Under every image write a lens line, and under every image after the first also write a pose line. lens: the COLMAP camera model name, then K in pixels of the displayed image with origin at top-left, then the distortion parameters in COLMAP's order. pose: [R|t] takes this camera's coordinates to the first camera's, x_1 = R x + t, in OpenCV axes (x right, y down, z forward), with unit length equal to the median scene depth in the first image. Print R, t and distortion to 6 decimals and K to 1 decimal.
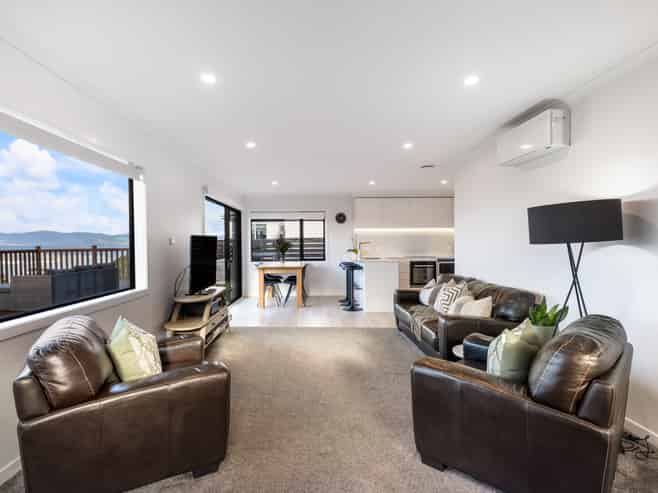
lens RADIAL K [[332.7, 0, 329.0], [0, 332.7, 246.5], [0, 0, 1]] dist [0.000109, -0.000259]
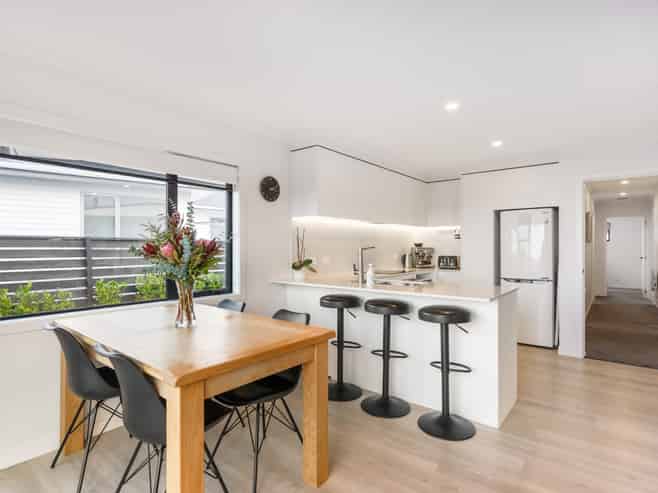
lens RADIAL K [[332.7, 0, 329.0], [0, 332.7, 246.5], [0, 0, 1]] dist [0.000109, -0.000259]
pose [[0.702673, 0.007480, 0.711474, -0.221702], [0.006090, 0.999845, -0.016527, -0.005479], [-0.711487, 0.015946, 0.702518, 0.678580]]
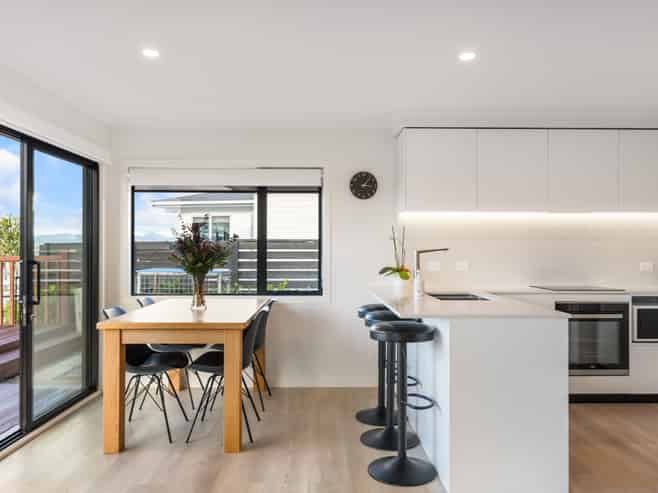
lens RADIAL K [[467.5, 0, 329.0], [0, 467.5, 246.5], [0, 0, 1]] dist [0.002875, 0.000864]
pose [[0.999500, 0.006885, -0.030857, 0.013609], [-0.007496, 0.999777, -0.019722, -0.004584], [0.030714, 0.019944, 0.999329, 0.480057]]
